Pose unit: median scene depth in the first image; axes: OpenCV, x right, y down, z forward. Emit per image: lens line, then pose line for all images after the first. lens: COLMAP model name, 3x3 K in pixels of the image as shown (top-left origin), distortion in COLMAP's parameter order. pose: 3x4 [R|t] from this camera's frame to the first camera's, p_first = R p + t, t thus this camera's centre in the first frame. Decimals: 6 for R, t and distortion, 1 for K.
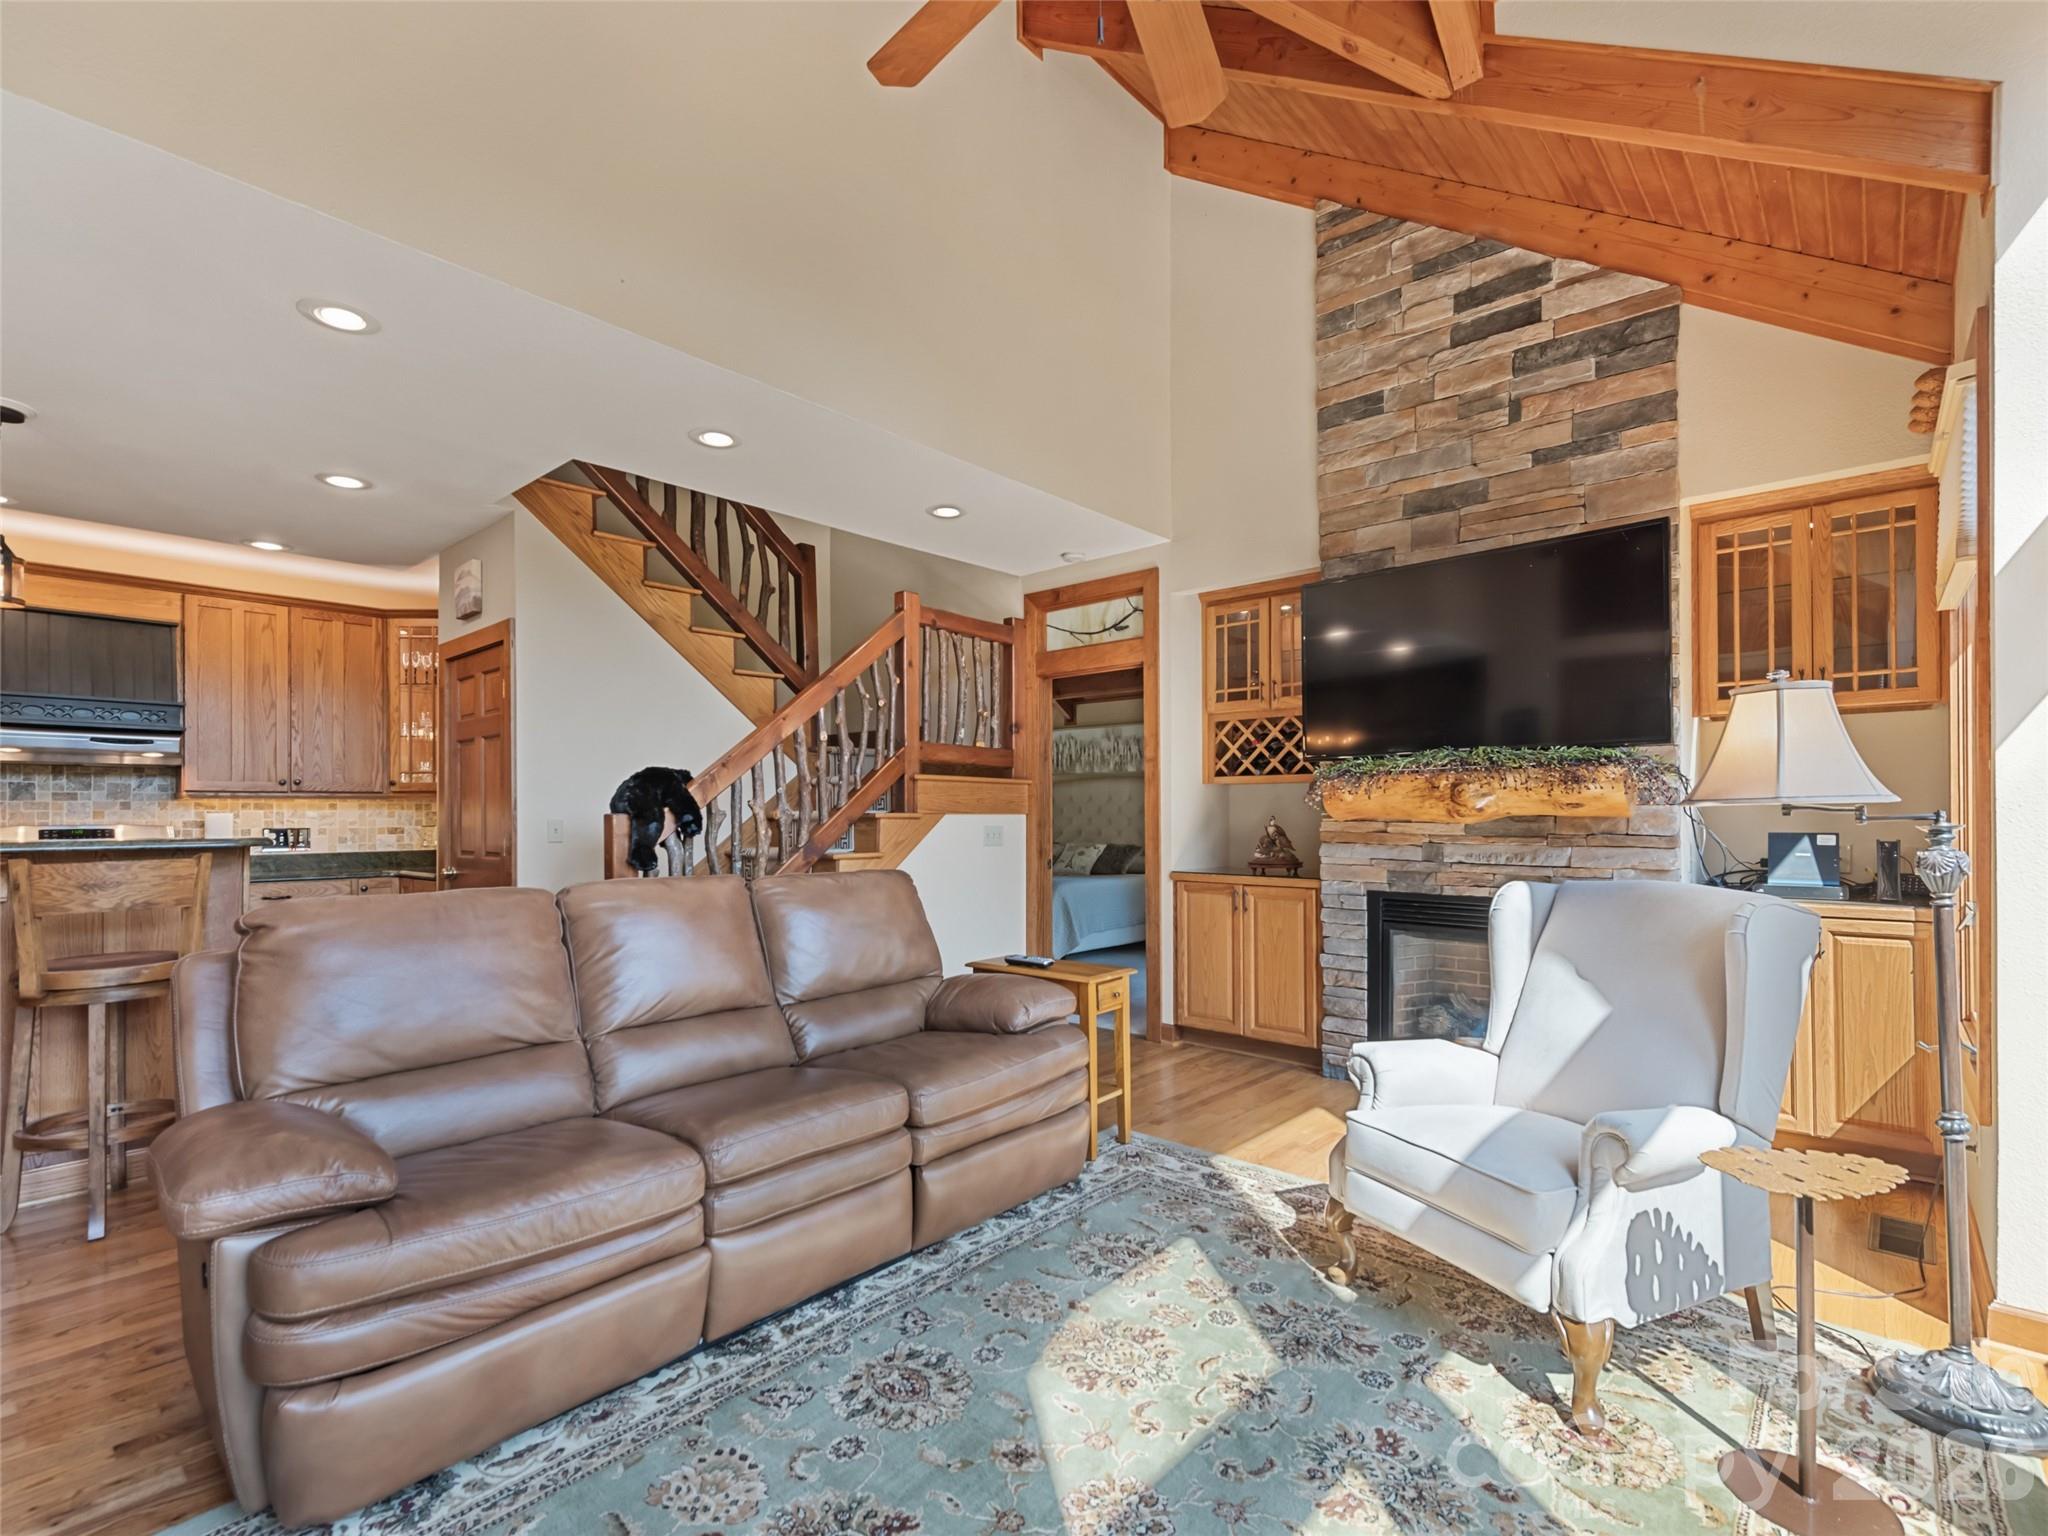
lens RADIAL K [[971.9, 0, 1022.3], [0, 971.9, 808.6], [0, 0, 1]] dist [0.015520, -0.003944]
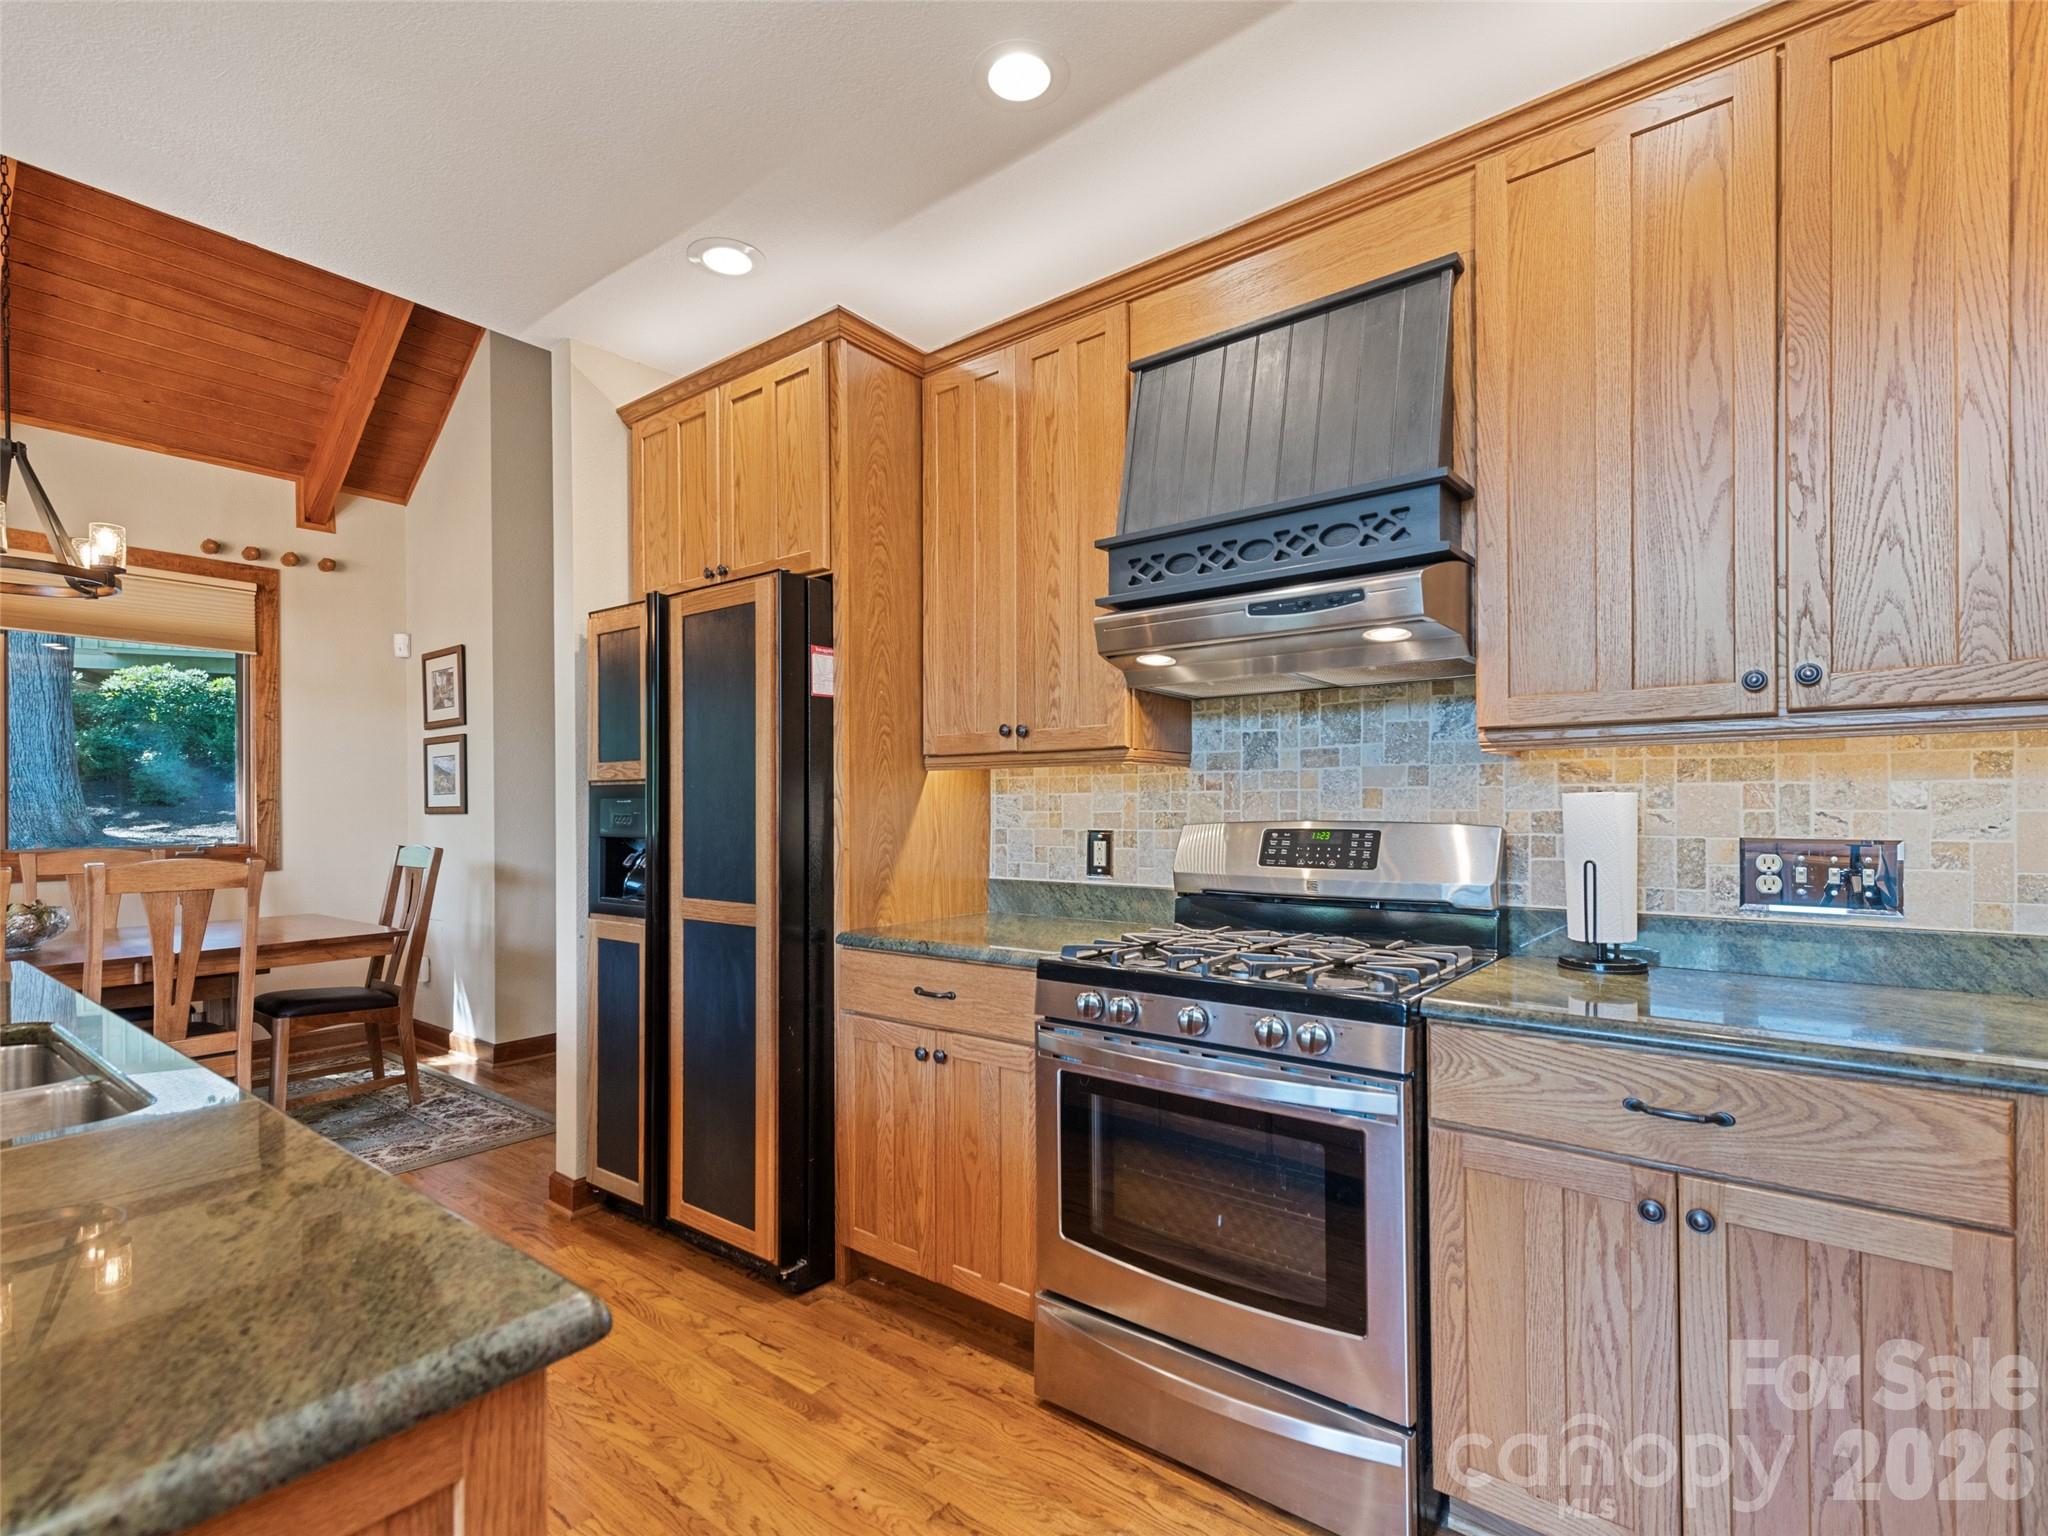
lens RADIAL K [[971.9, 0, 1040.0], [0, 971.9, 803.0], [0, 0, 1]] dist [0.015520, -0.003944]
pose [[0.056229, 0.004853, -0.998406, -0.502517], [0.013126, 0.999898, 0.005600, 0.004394], [0.998332, -0.013420, 0.056159, 0.806663]]
